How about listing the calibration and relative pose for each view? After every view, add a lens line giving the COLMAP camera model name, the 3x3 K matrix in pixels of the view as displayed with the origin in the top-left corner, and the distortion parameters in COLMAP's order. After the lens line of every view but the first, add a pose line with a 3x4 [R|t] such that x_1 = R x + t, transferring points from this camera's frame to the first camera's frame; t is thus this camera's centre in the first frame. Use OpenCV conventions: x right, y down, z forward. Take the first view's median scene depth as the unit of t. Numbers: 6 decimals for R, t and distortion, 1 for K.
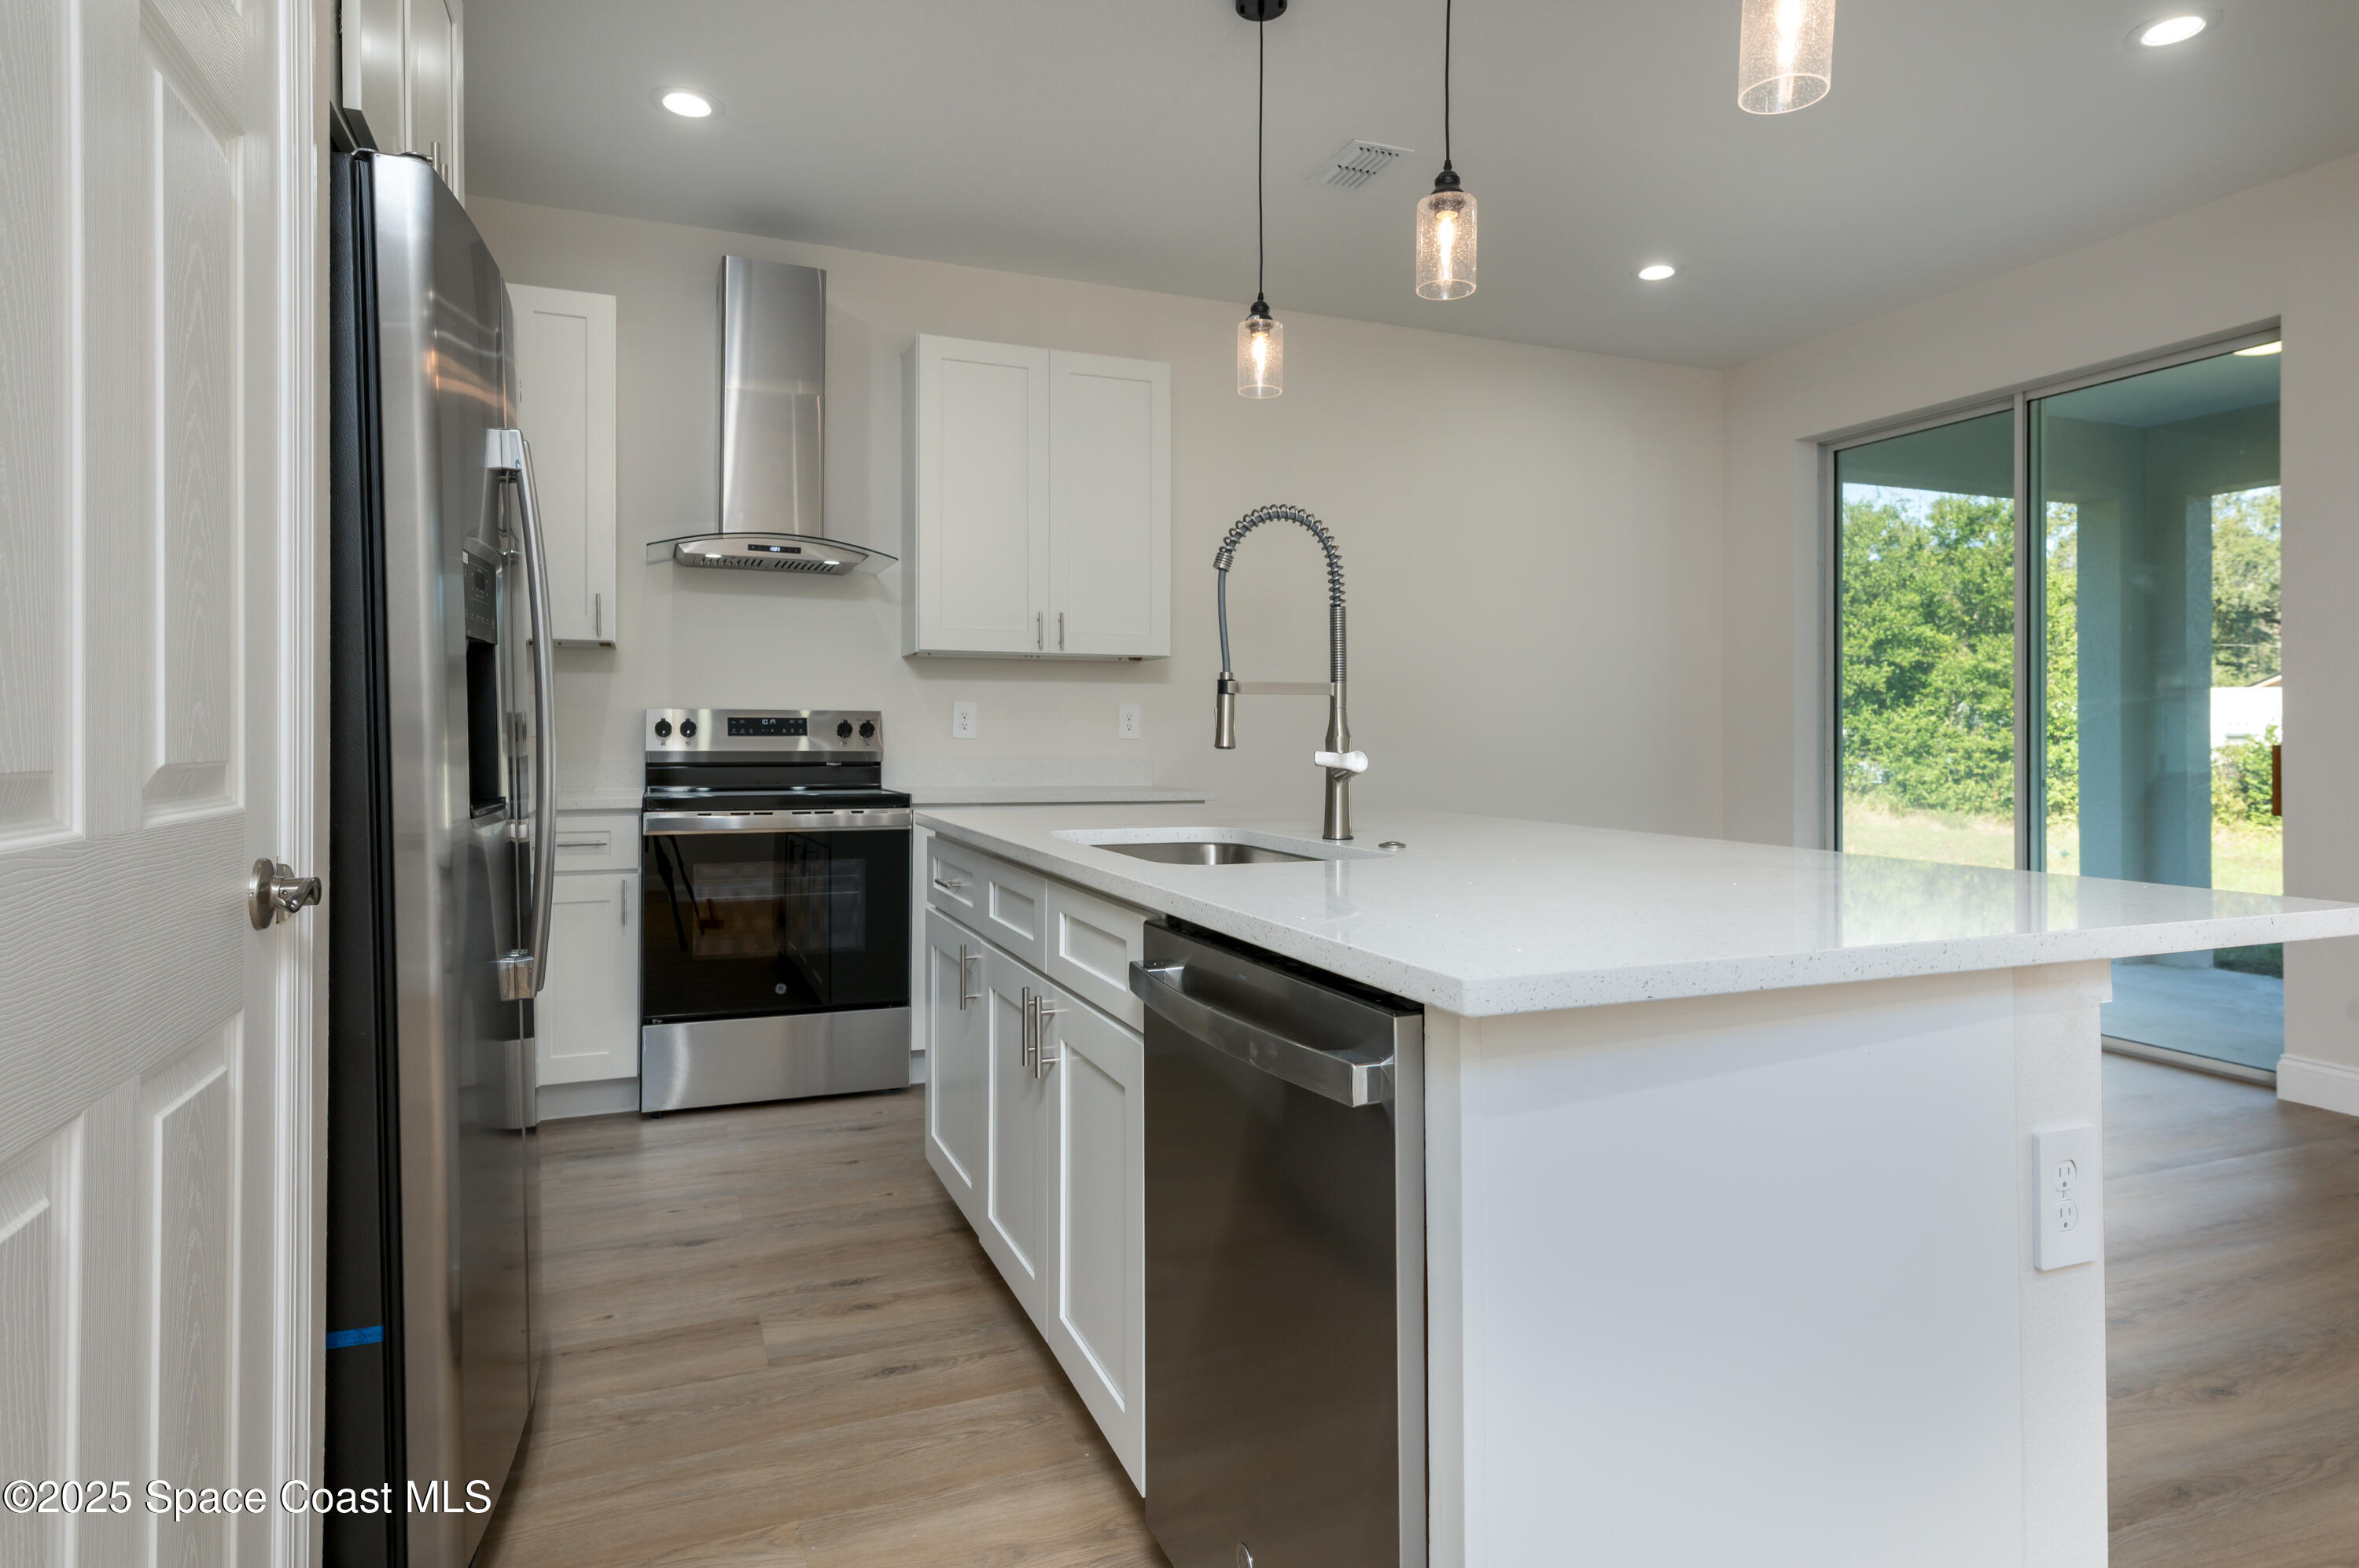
lens RADIAL K [[1278.1, 0, 1168.4], [0, 1278.1, 757.4], [0, 0, 1]] dist [0.014078, -0.001271]
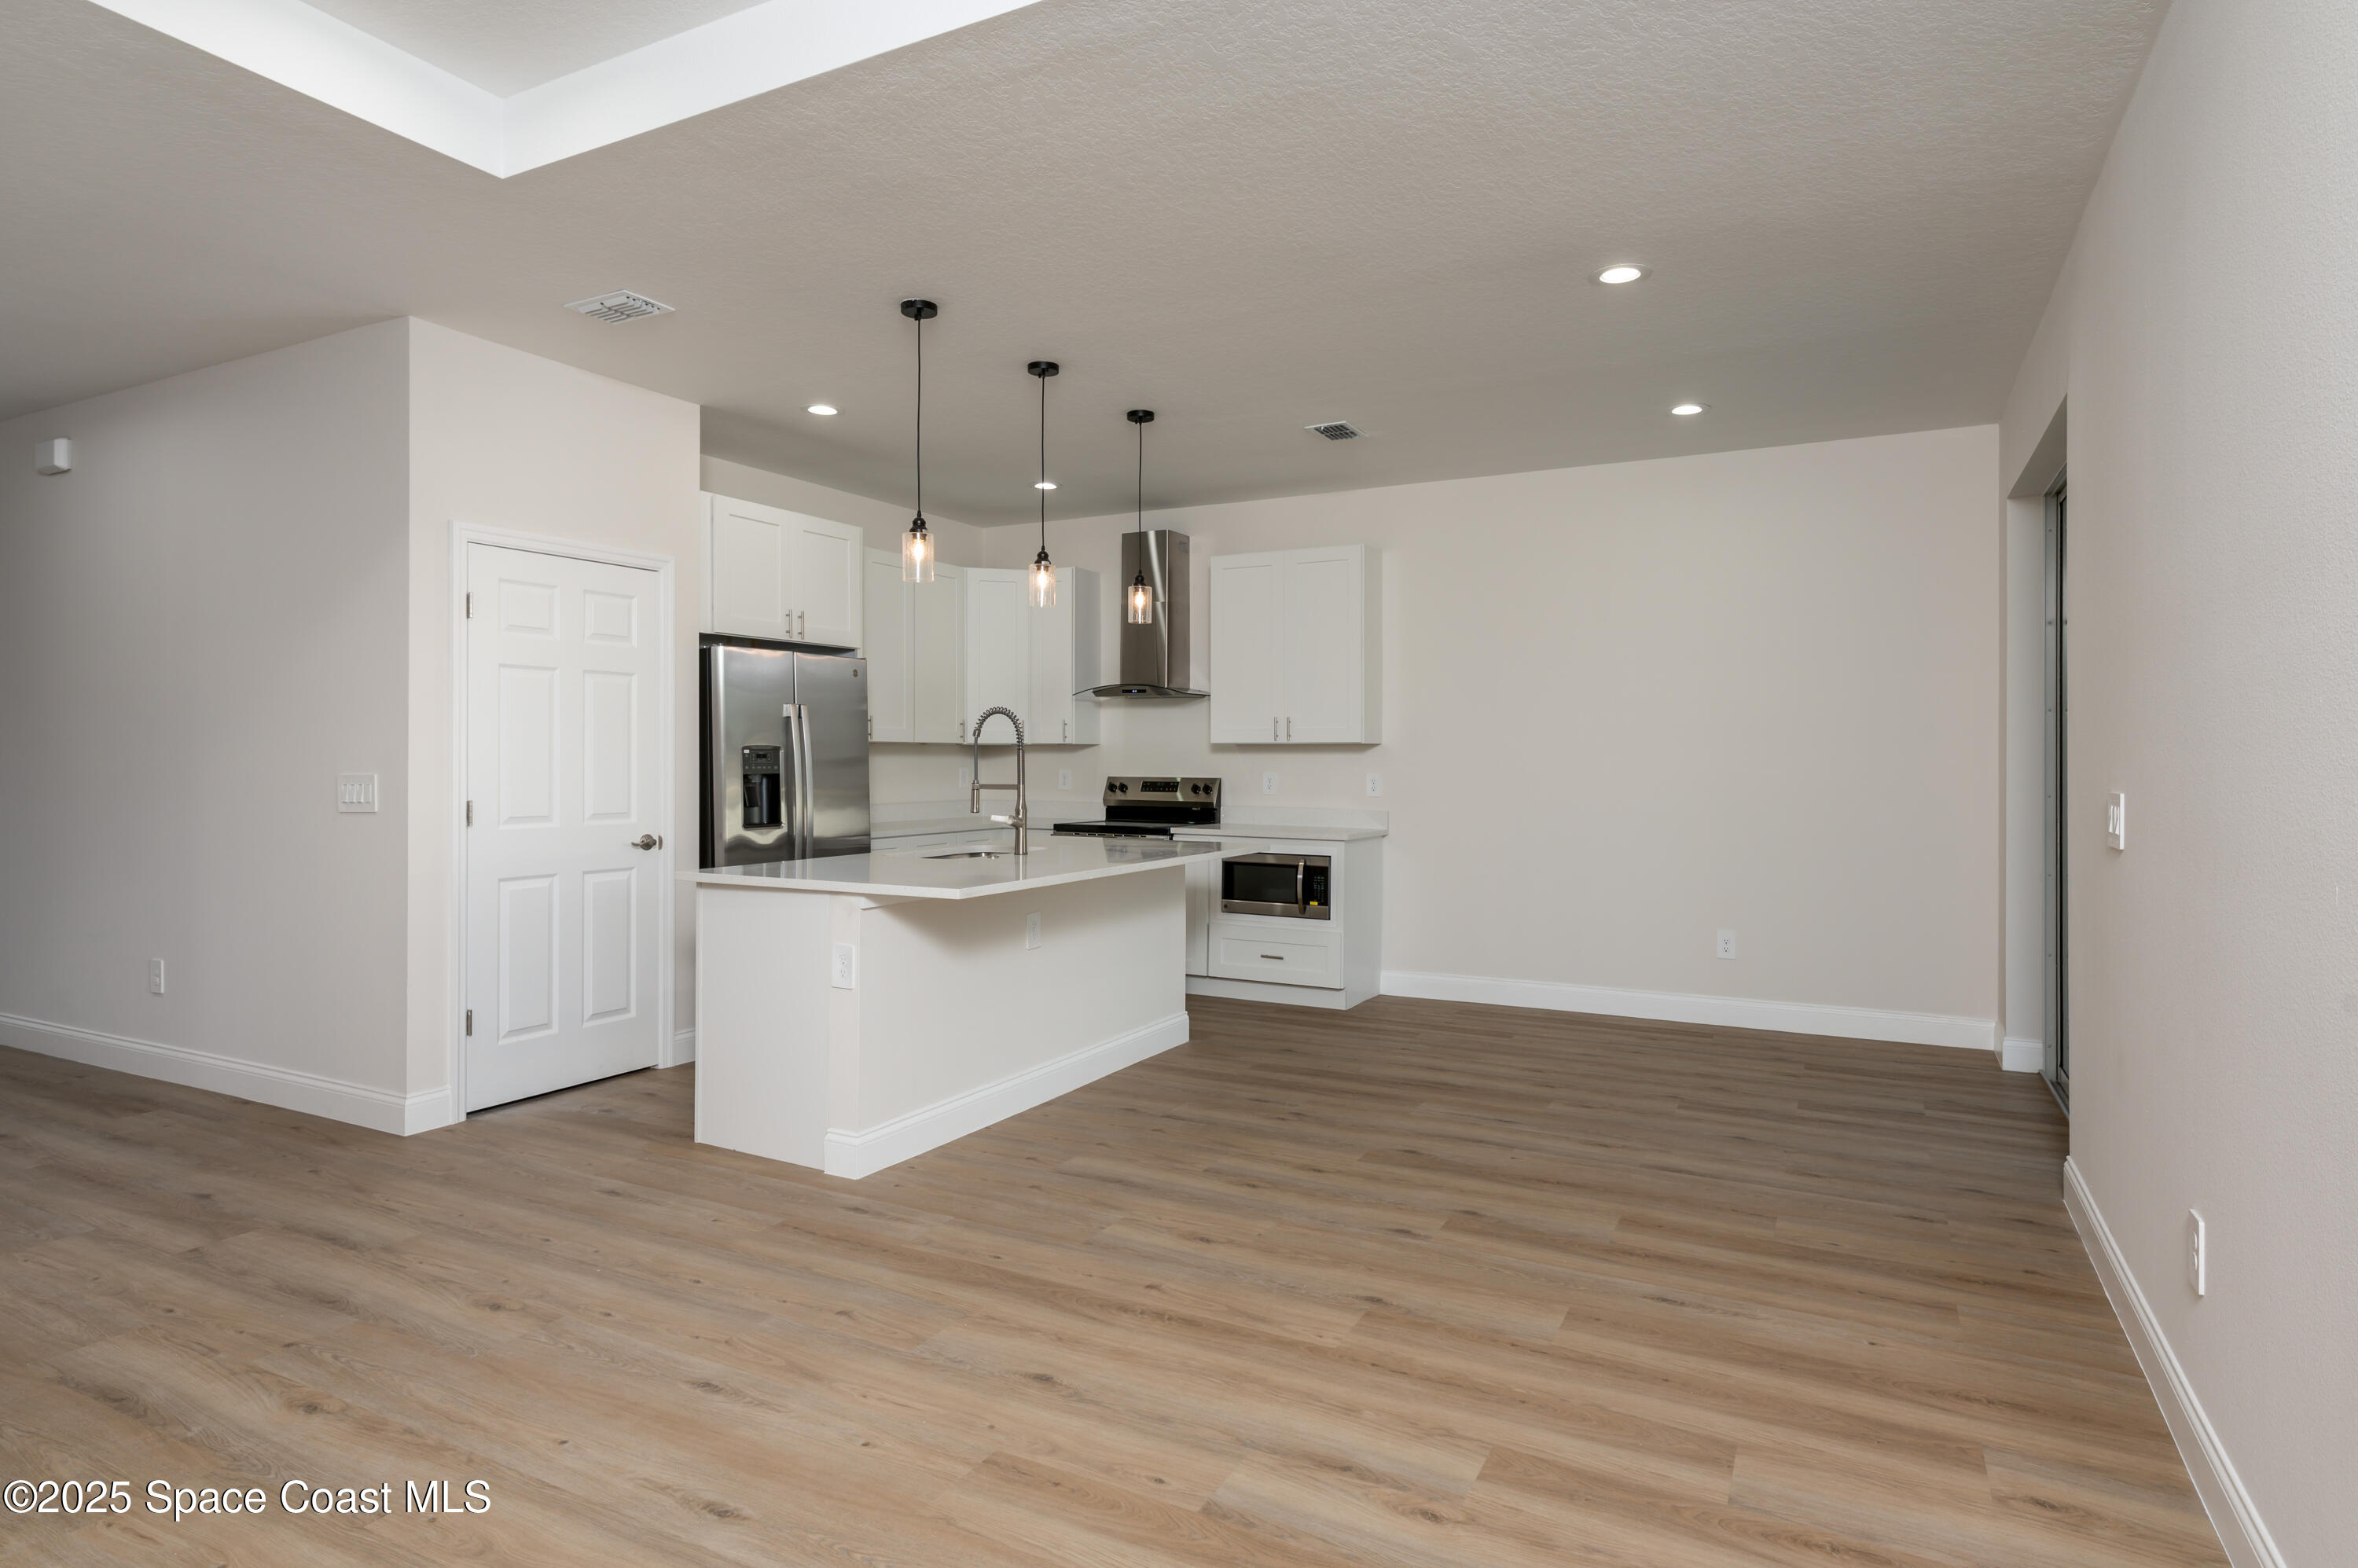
lens RADIAL K [[1277.5, 0, 1164.5], [0, 1277.5, 751.1], [0, 0, 1]] dist [0.014078, -0.001271]
pose [[0.638351, -0.007879, -0.769705, 1.055328], [-0.010538, 0.999764, -0.018973, -0.040424], [0.769674, 0.020222, 0.638117, -0.119344]]
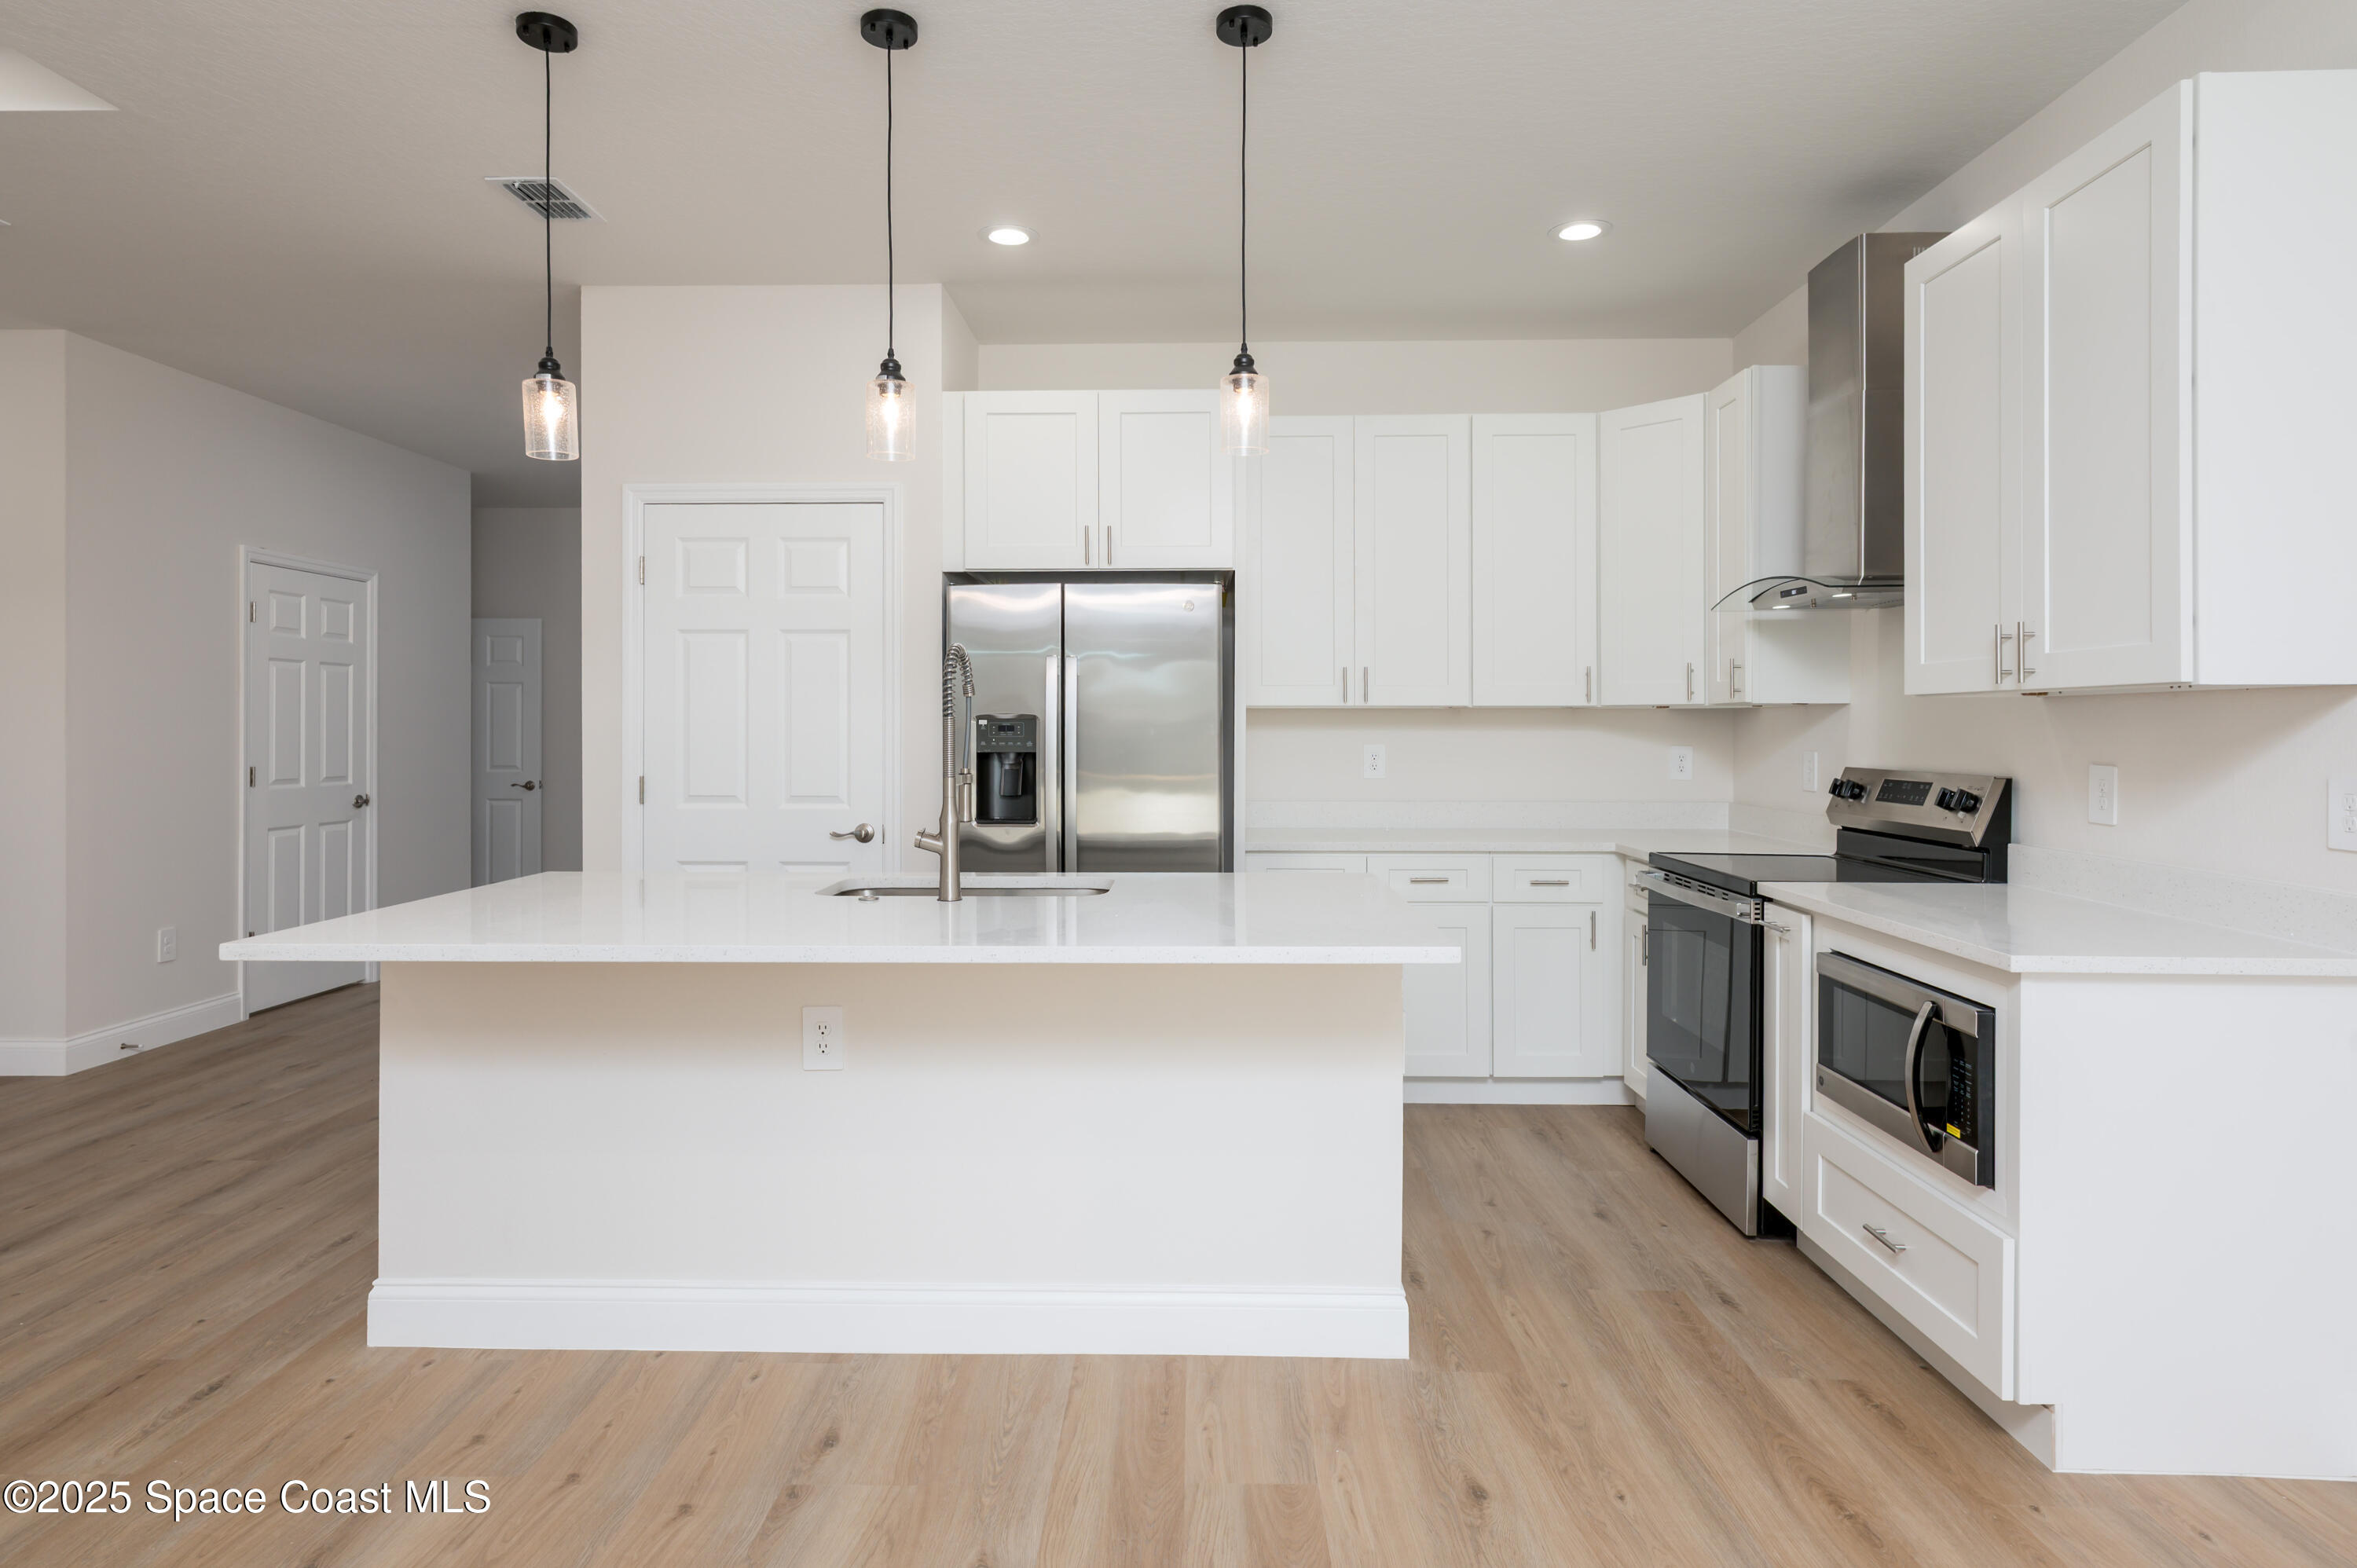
lens RADIAL K [[1277.0, 0, 1139.1], [0, 1277.0, 740.5], [0, 0, 1]] dist [0.014078, -0.001271]
pose [[-0.390165, 0.003677, -0.920737, 0.644453], [-0.016303, 0.999808, 0.010901, -0.059226], [0.920600, 0.019264, -0.390030, 0.880825]]
